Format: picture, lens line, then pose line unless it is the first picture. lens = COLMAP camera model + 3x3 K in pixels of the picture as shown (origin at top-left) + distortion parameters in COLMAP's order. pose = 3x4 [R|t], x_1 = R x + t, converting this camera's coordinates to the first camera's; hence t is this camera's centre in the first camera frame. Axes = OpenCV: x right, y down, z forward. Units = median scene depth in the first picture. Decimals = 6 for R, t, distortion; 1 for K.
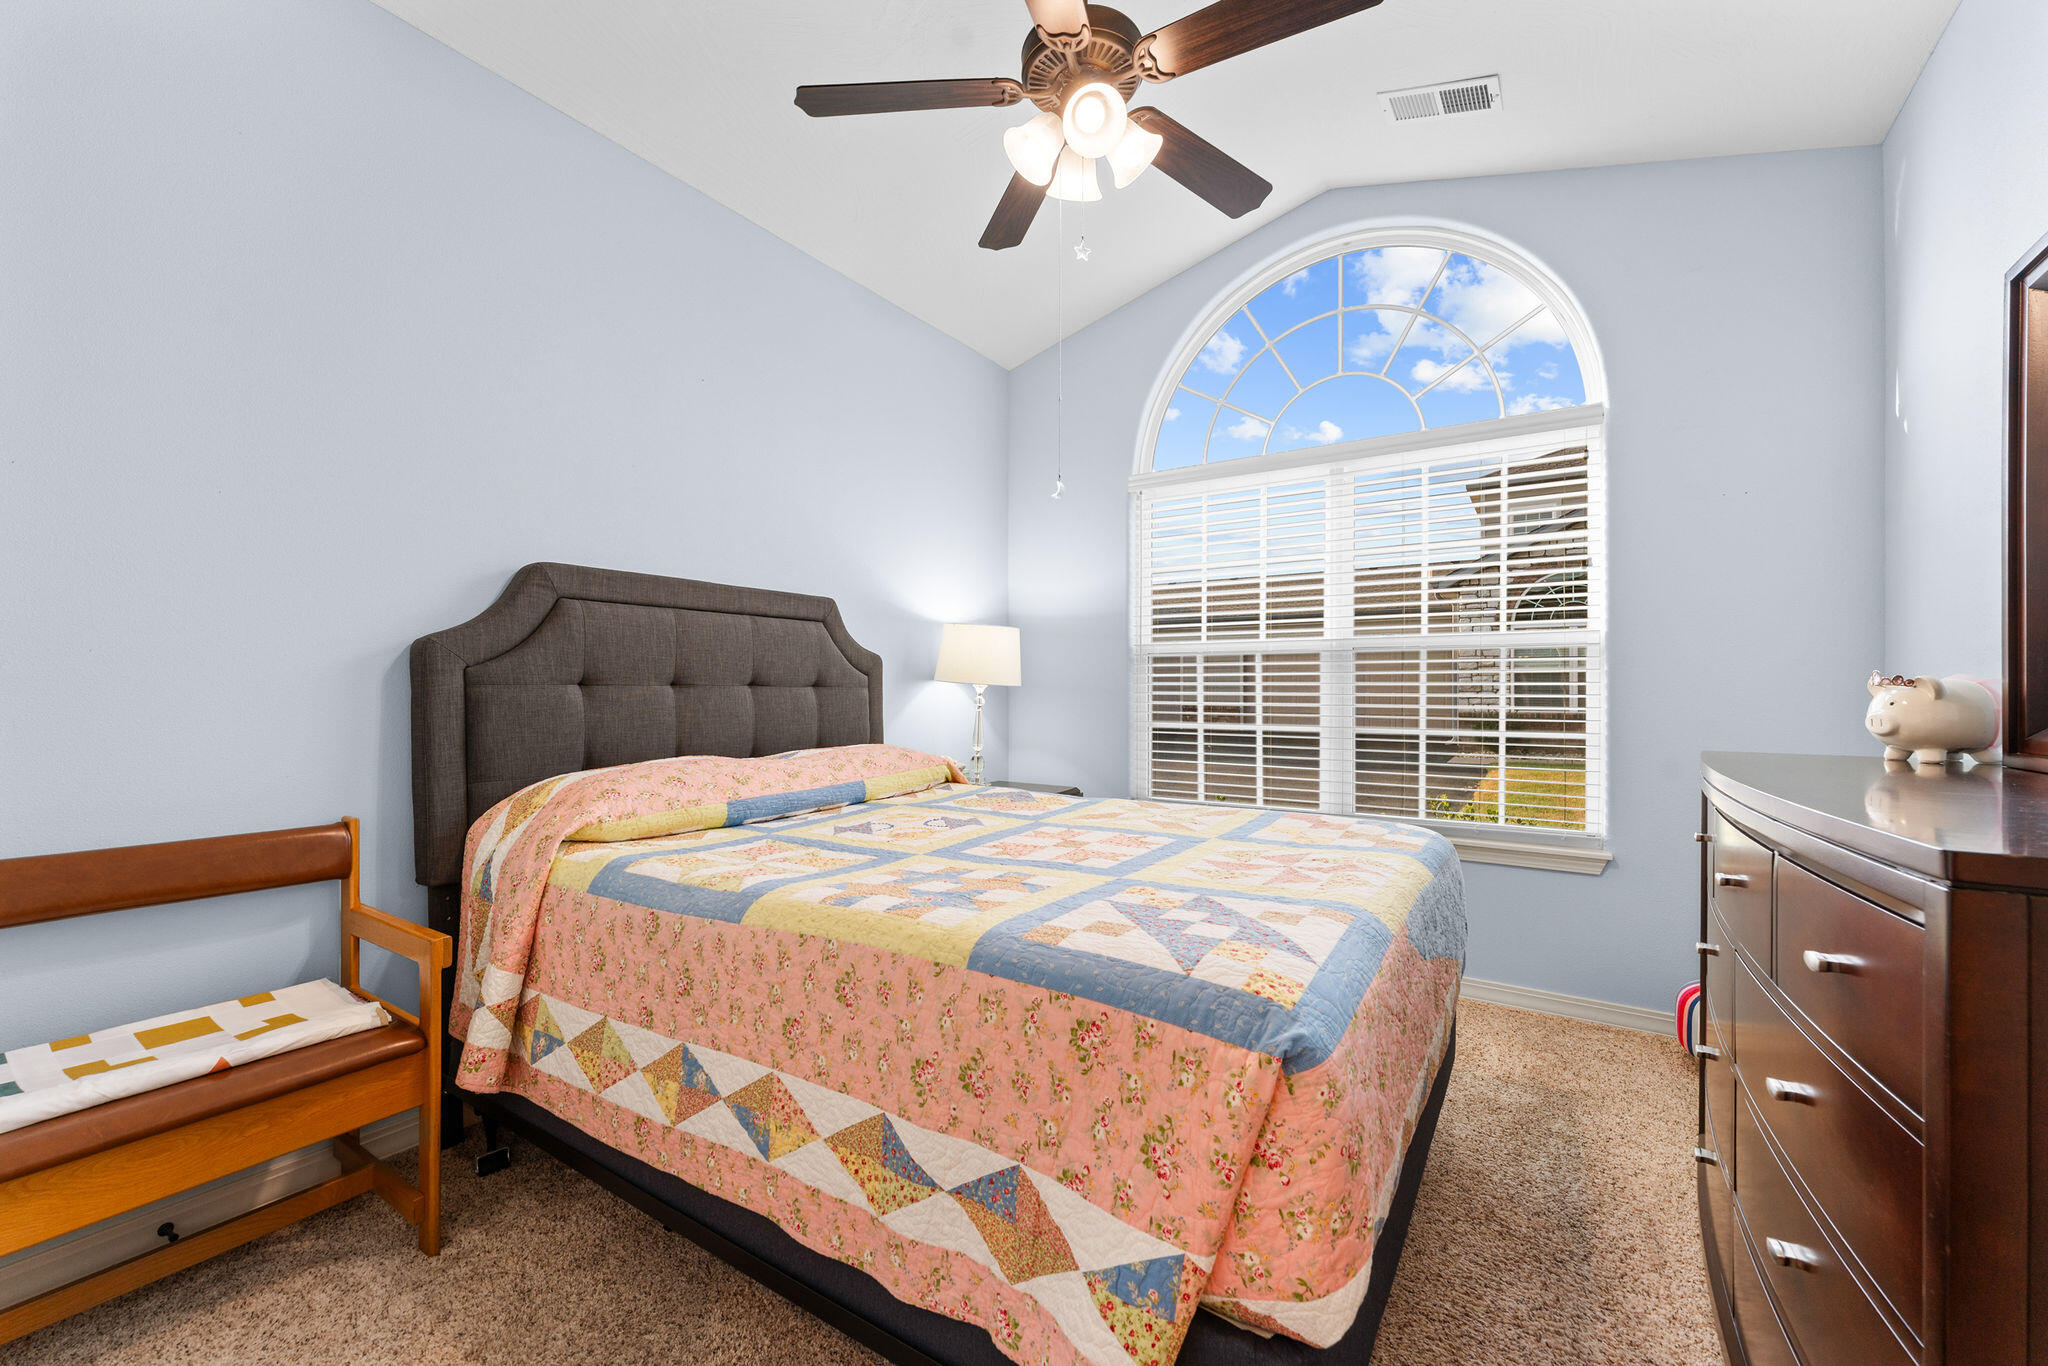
lens RADIAL K [[811.3, 0, 1015.3], [0, 811.3, 690.7], [0, 0, 1]] dist [0.000538, -0.000162]
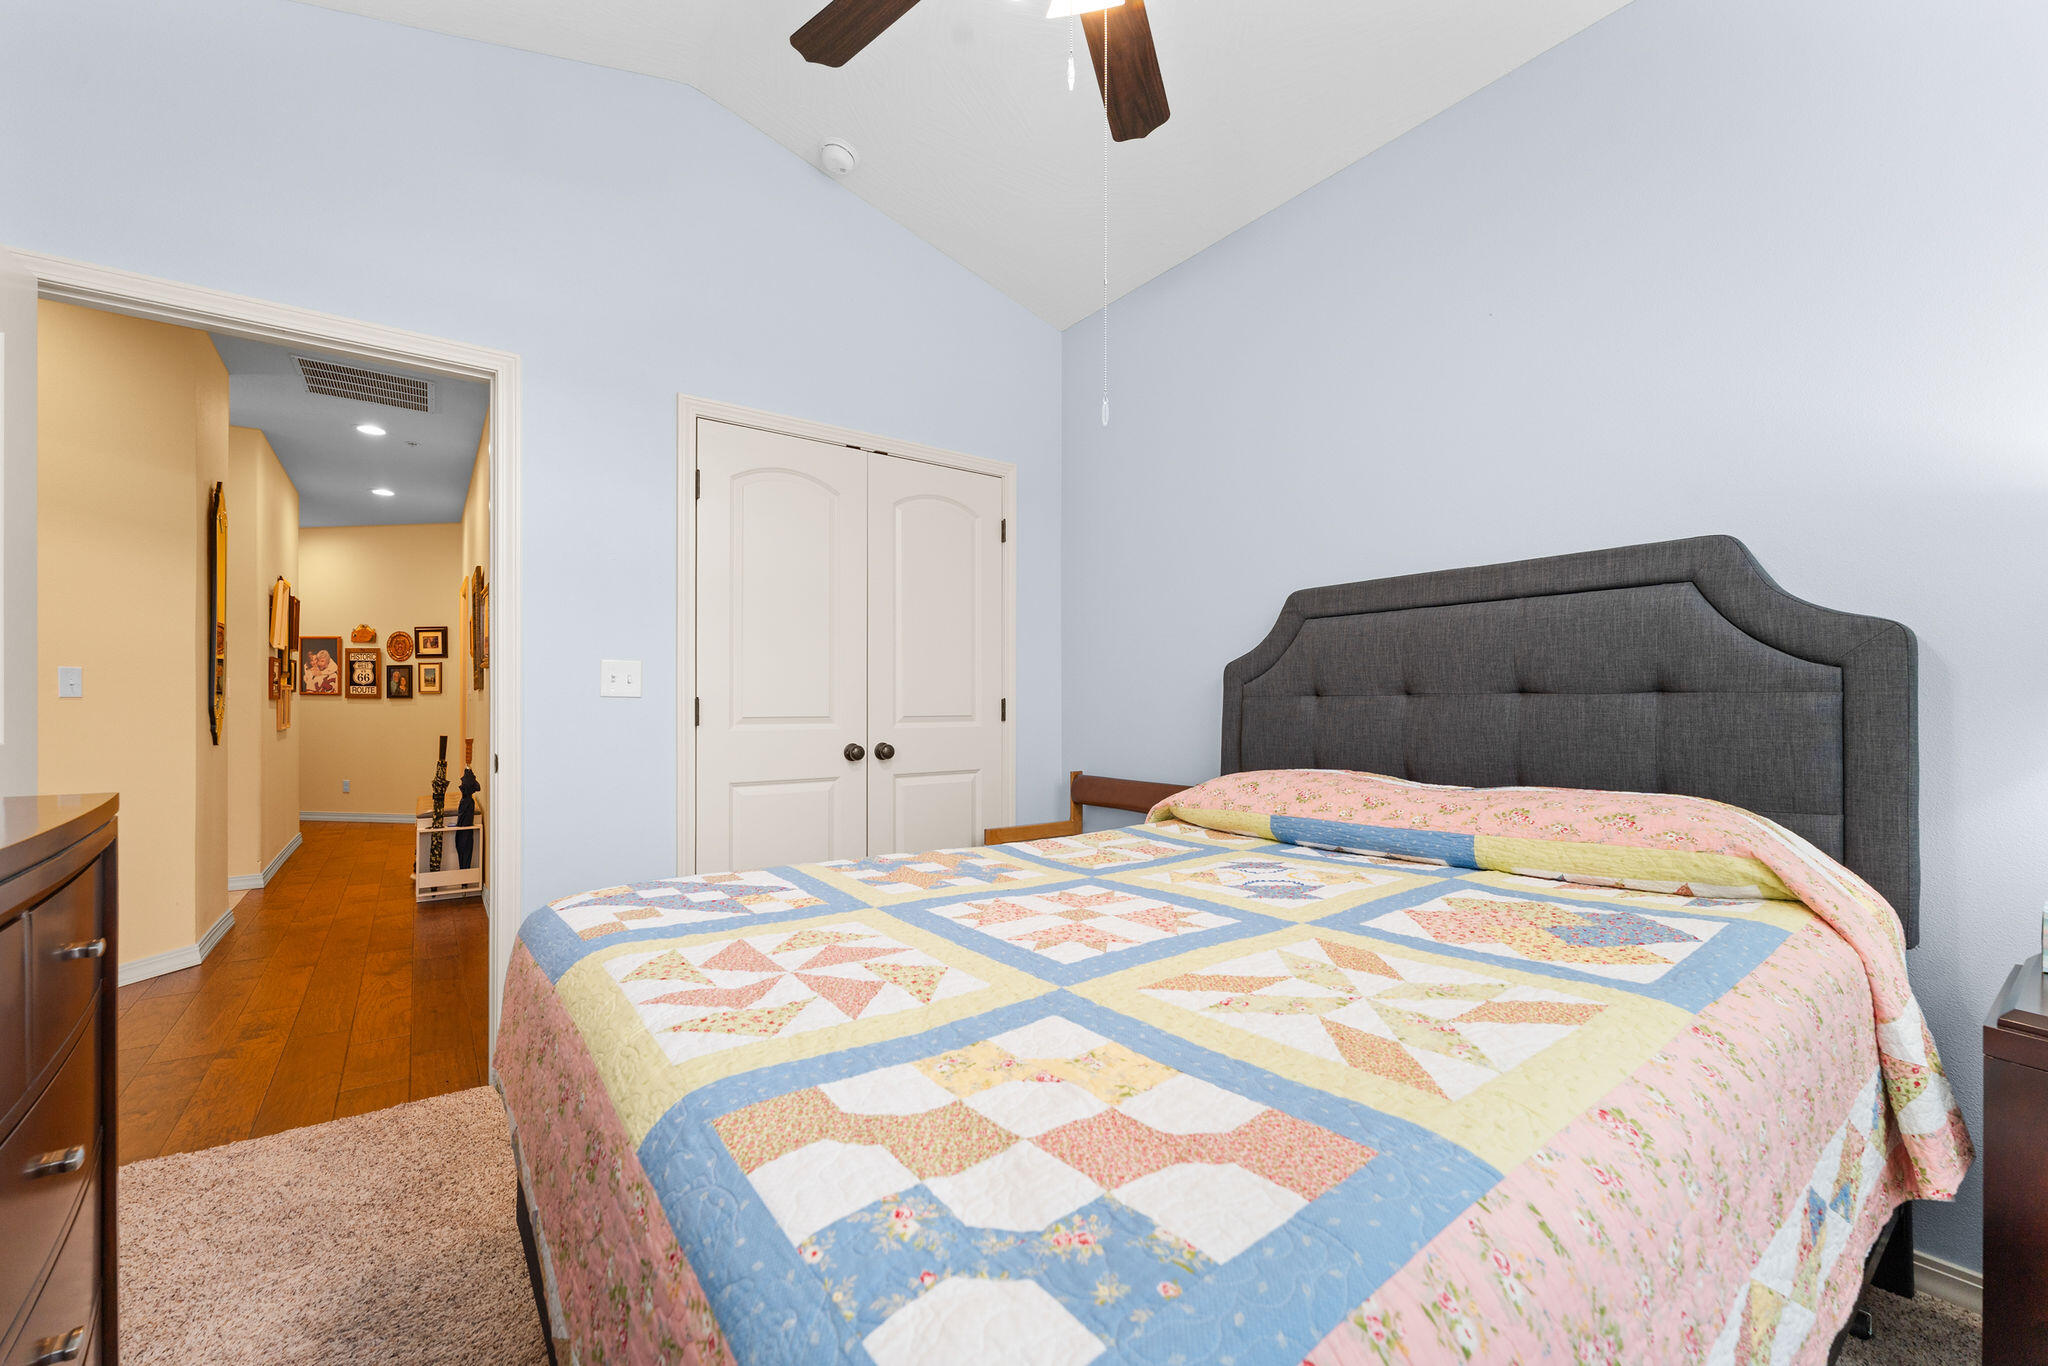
lens RADIAL K [[811.3, 0, 1016.2], [0, 811.3, 699.5], [0, 0, 1]] dist [0.000538, -0.000162]
pose [[-0.320202, -0.003086, -0.947344, 0.559232], [0.006976, 0.999960, -0.005615, 0.000831], [0.947324, -0.008407, -0.320167, 0.855221]]
